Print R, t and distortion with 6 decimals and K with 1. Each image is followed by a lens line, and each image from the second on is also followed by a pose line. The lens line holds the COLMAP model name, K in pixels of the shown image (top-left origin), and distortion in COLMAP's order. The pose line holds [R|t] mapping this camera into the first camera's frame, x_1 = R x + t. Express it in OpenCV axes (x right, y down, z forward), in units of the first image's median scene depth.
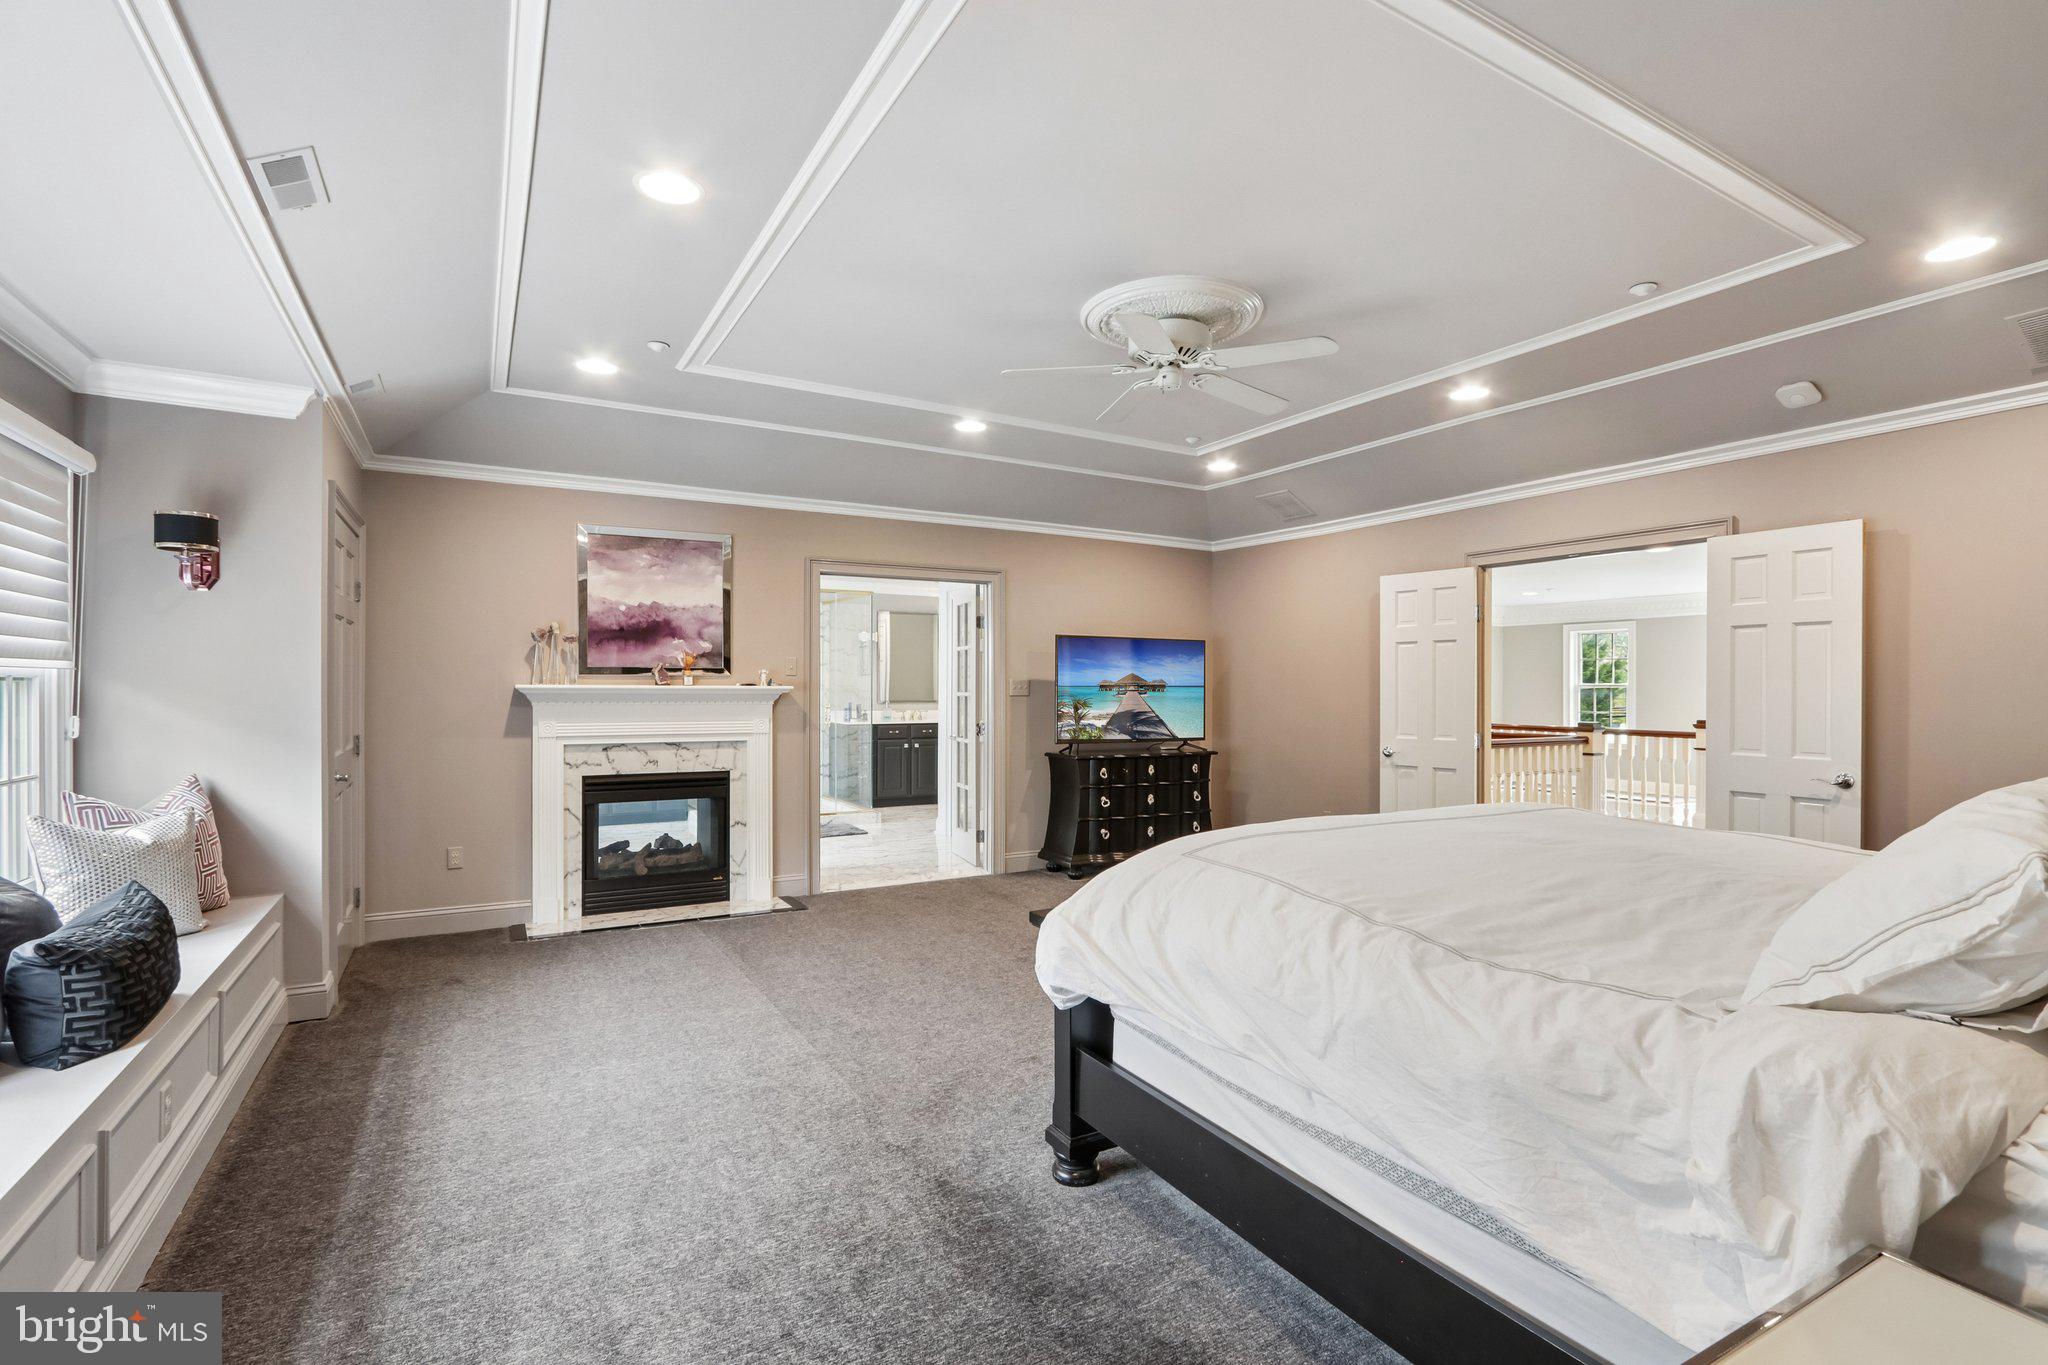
lens RADIAL K [[951.8, 0, 1028.4], [0, 951.8, 683.7], [0, 0, 1]] dist [-0.001809, 0.001205]
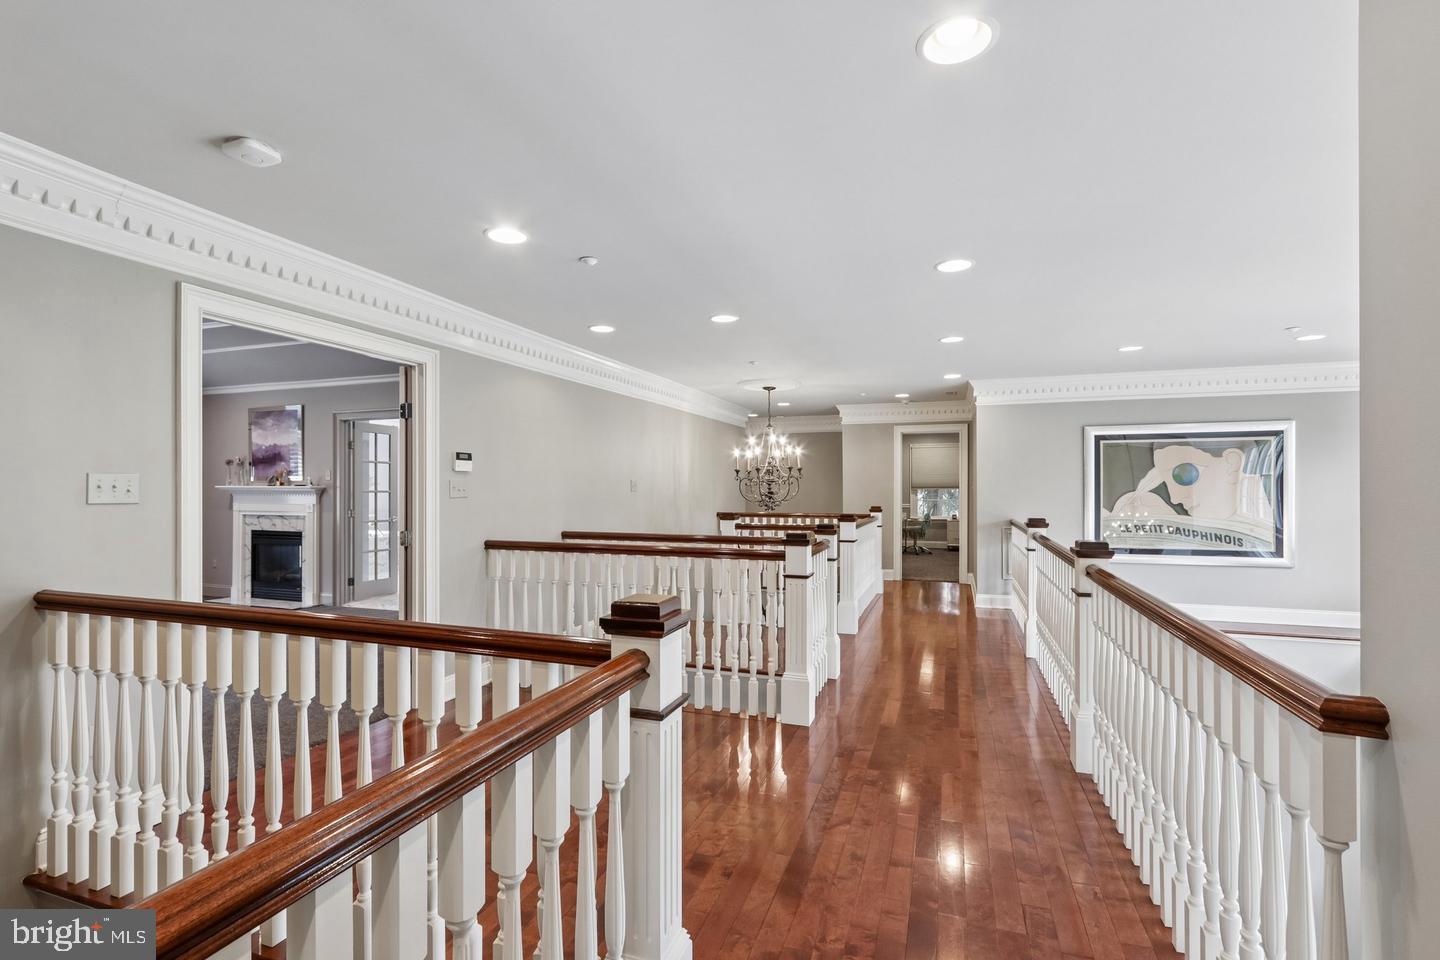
lens RADIAL K [[669.2, 0, 718.5], [0, 669.2, 484.9], [0, 0, 1]] dist [-0.001809, 0.001205]
pose [[0.649537, -0.010260, -0.760260, 1.282842], [0.006062, 0.999947, -0.008316, 0.017035], [0.760305, 0.000793, 0.649565, 0.818516]]
